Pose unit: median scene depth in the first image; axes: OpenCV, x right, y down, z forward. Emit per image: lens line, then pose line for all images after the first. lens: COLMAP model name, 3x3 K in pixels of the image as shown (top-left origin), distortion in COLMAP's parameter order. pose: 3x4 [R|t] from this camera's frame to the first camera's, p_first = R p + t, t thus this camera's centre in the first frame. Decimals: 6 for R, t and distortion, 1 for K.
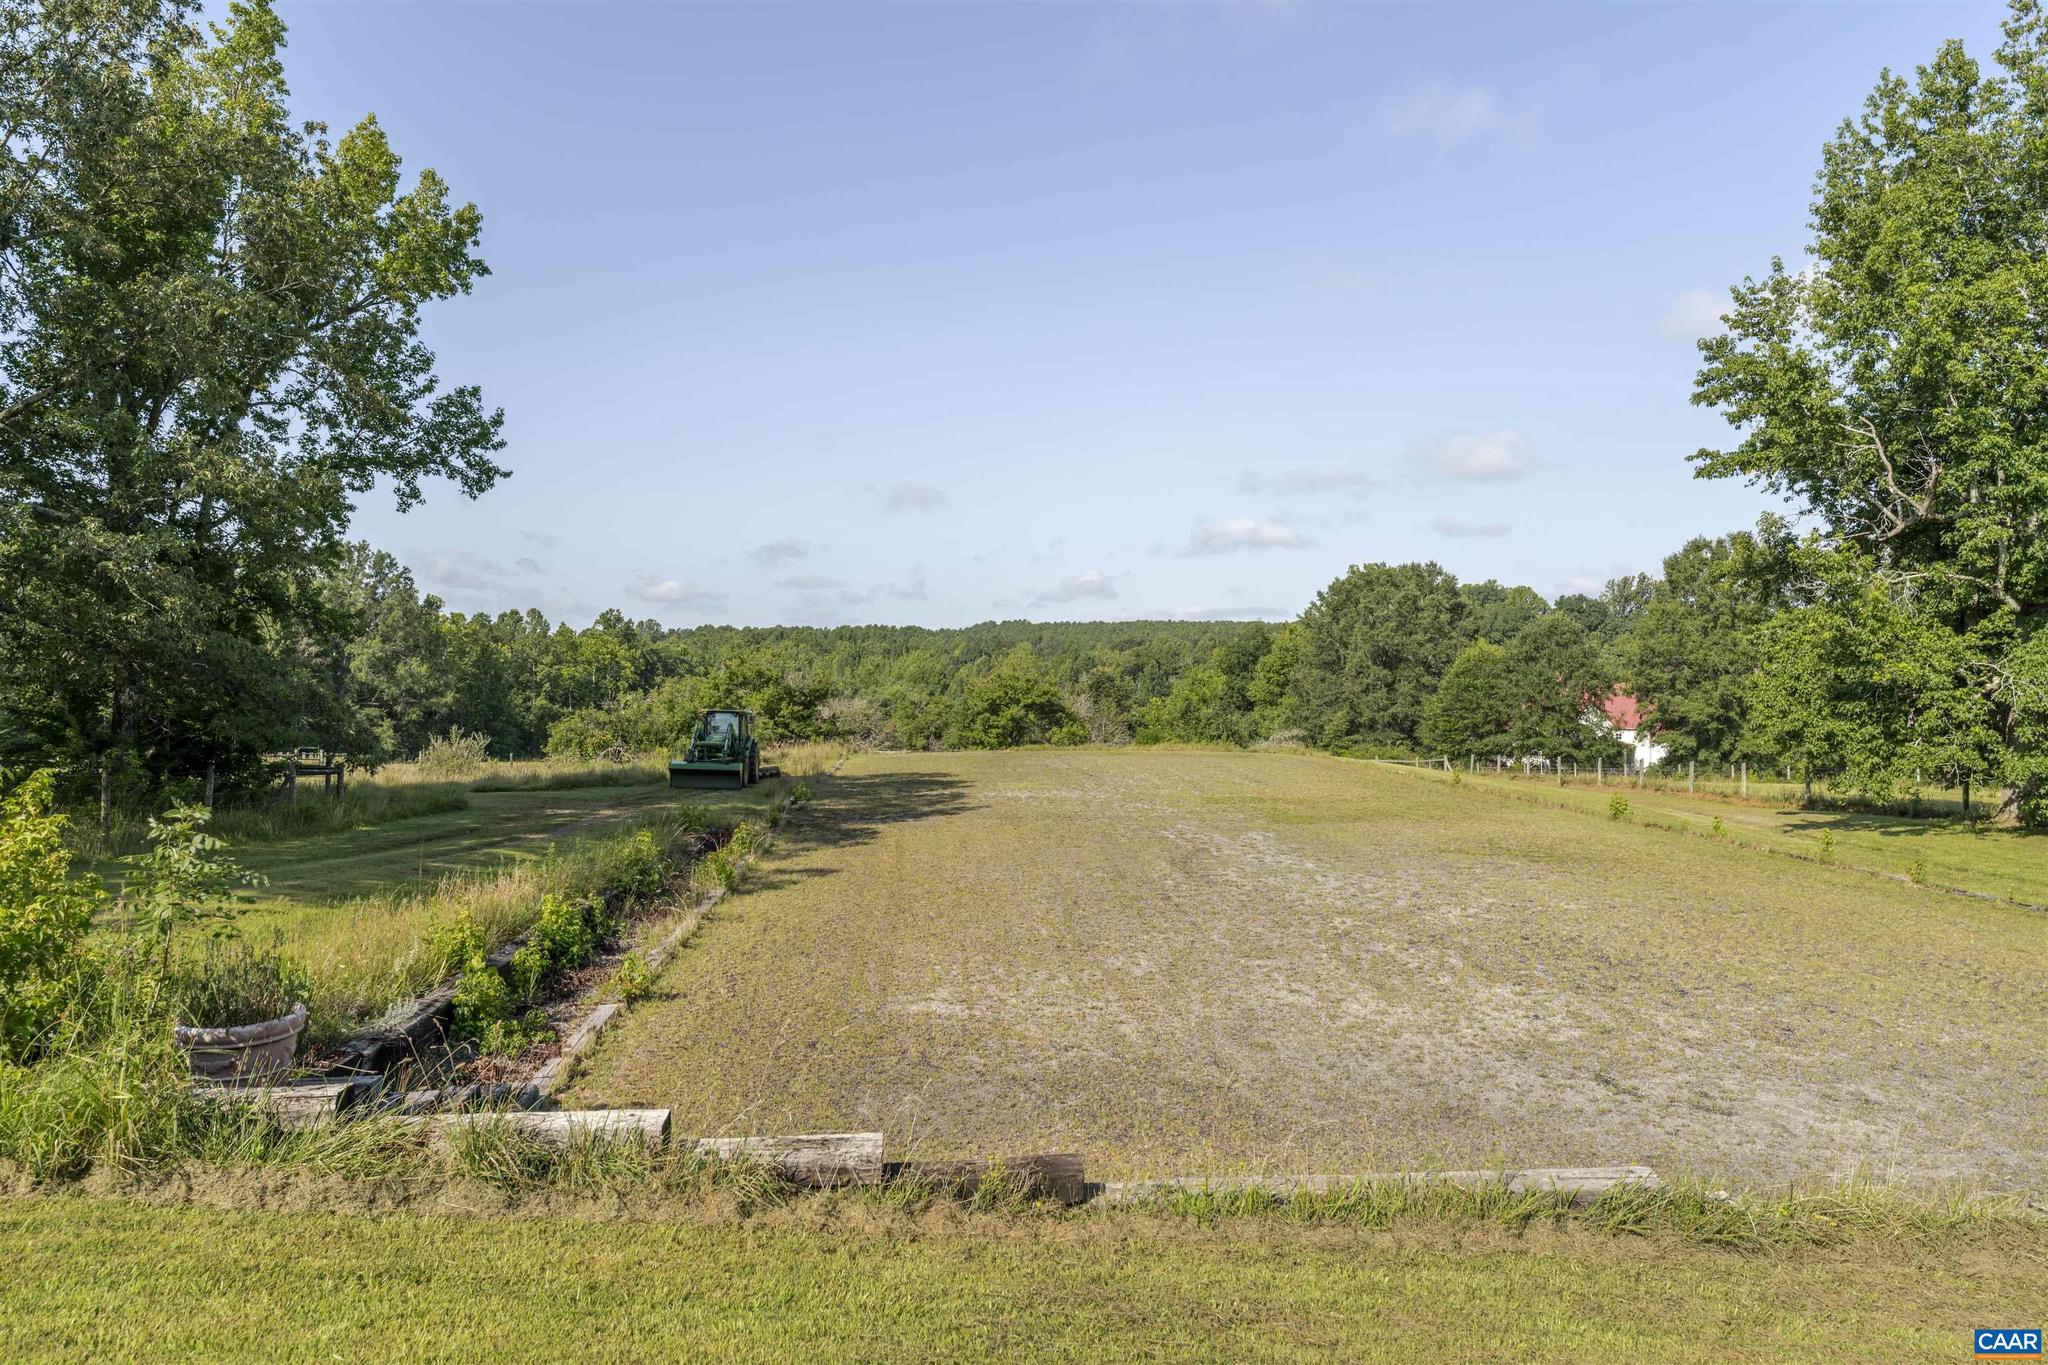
lens RADIAL K [[1408.8, 0, 1022.6], [0, 1408.8, 688.2], [0, 0, 1]] dist [0.002213, -0.000113]
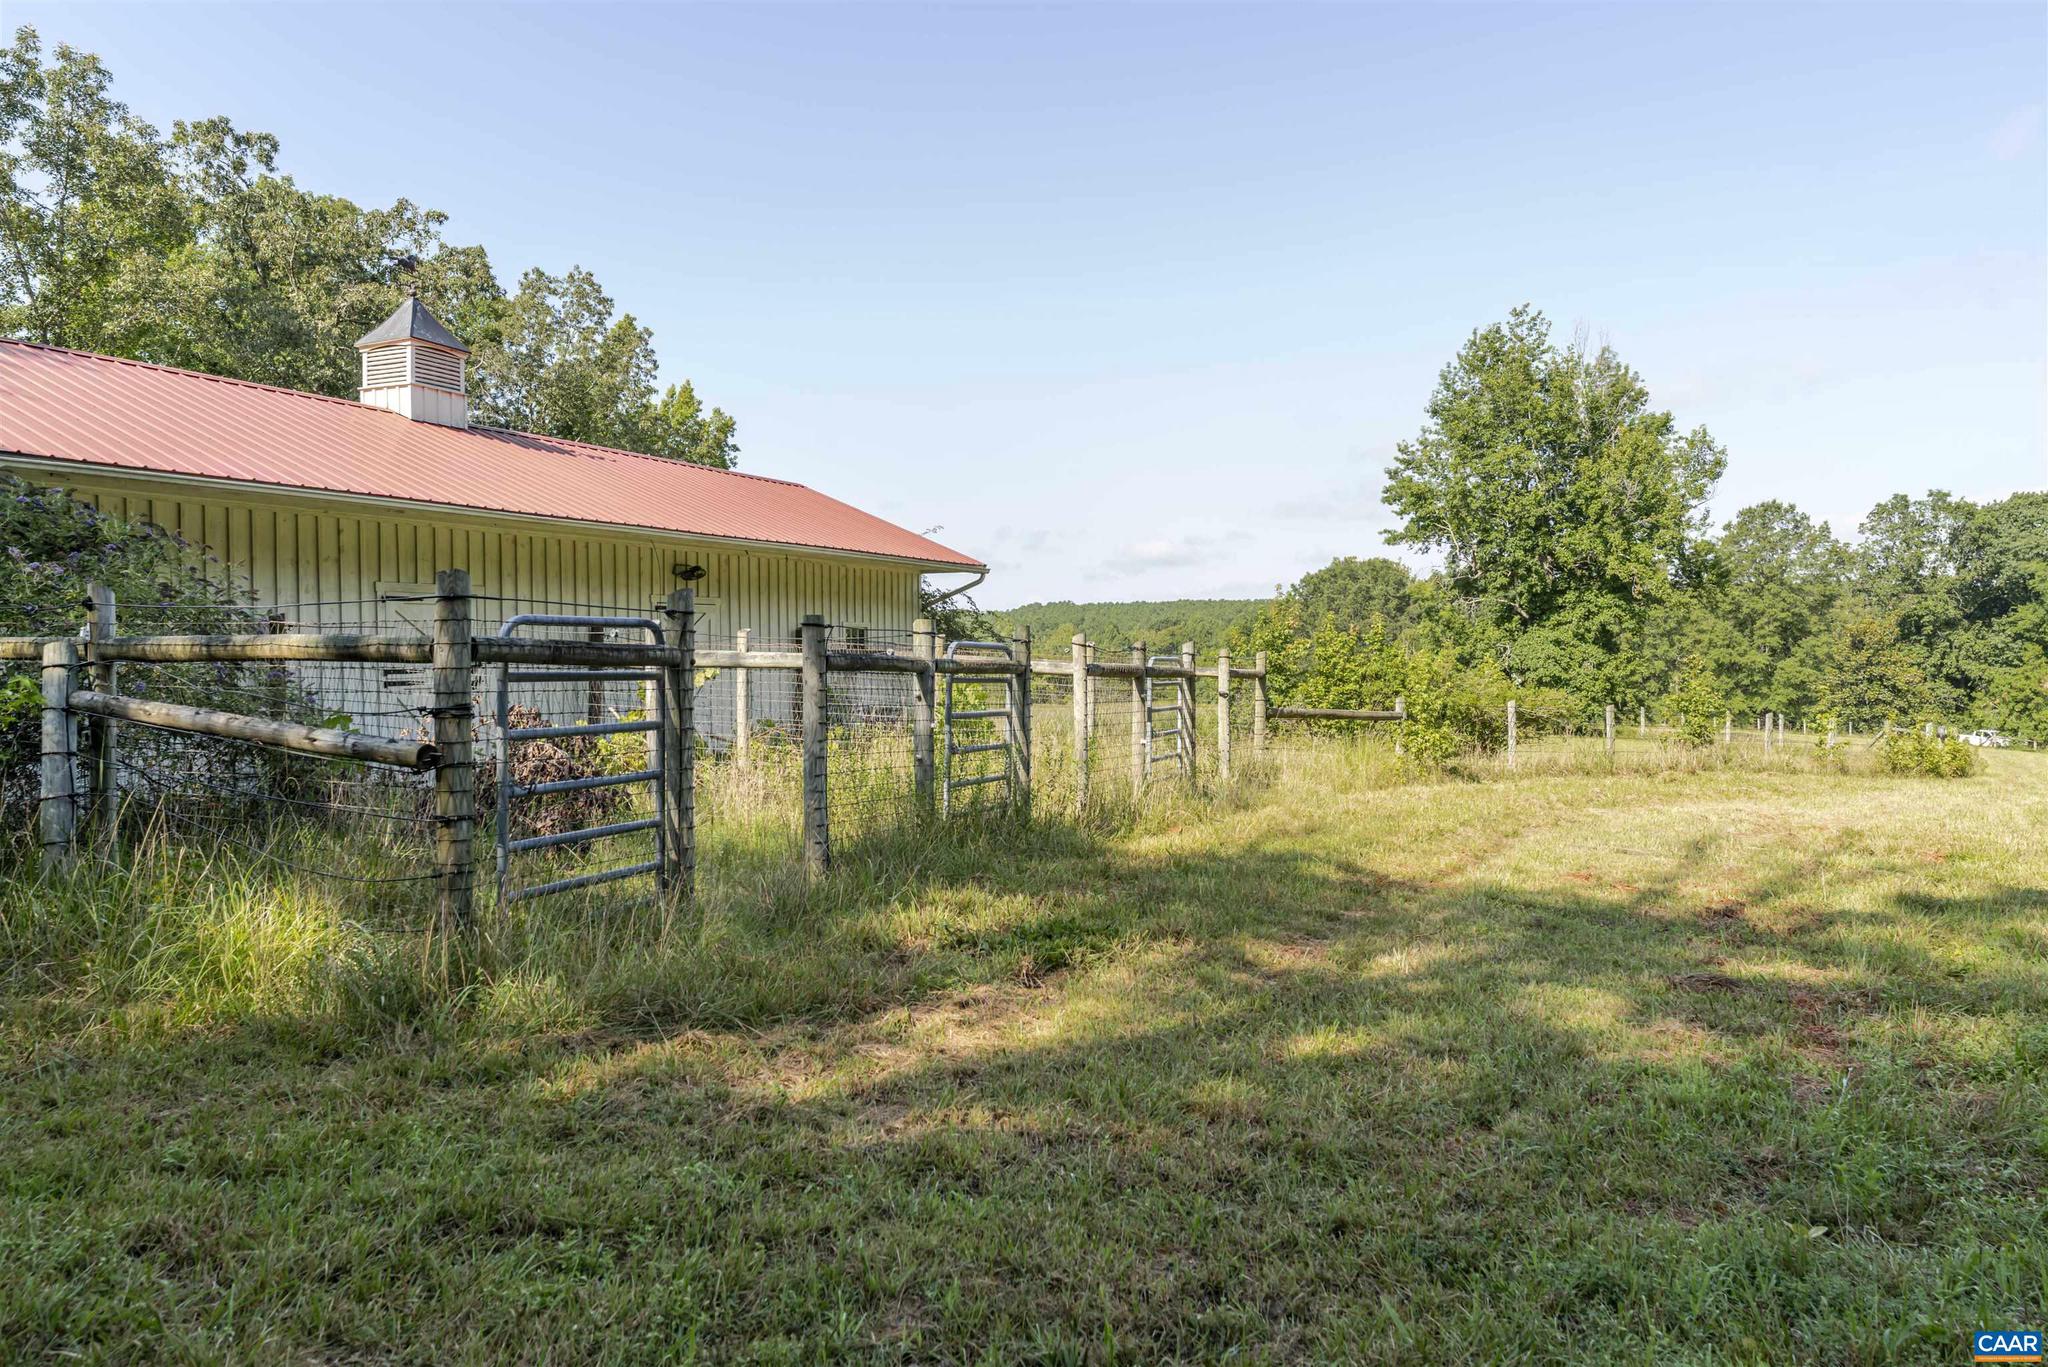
lens RADIAL K [[1408.8, 0, 1025.1], [0, 1408.8, 681.8], [0, 0, 1]] dist [0.002213, -0.000113]
pose [[0.999408, -0.008478, -0.033345, 0.019839], [0.008822, 0.999909, 0.010175, 0.001744], [0.033256, -0.010463, 0.999392, -0.236044]]
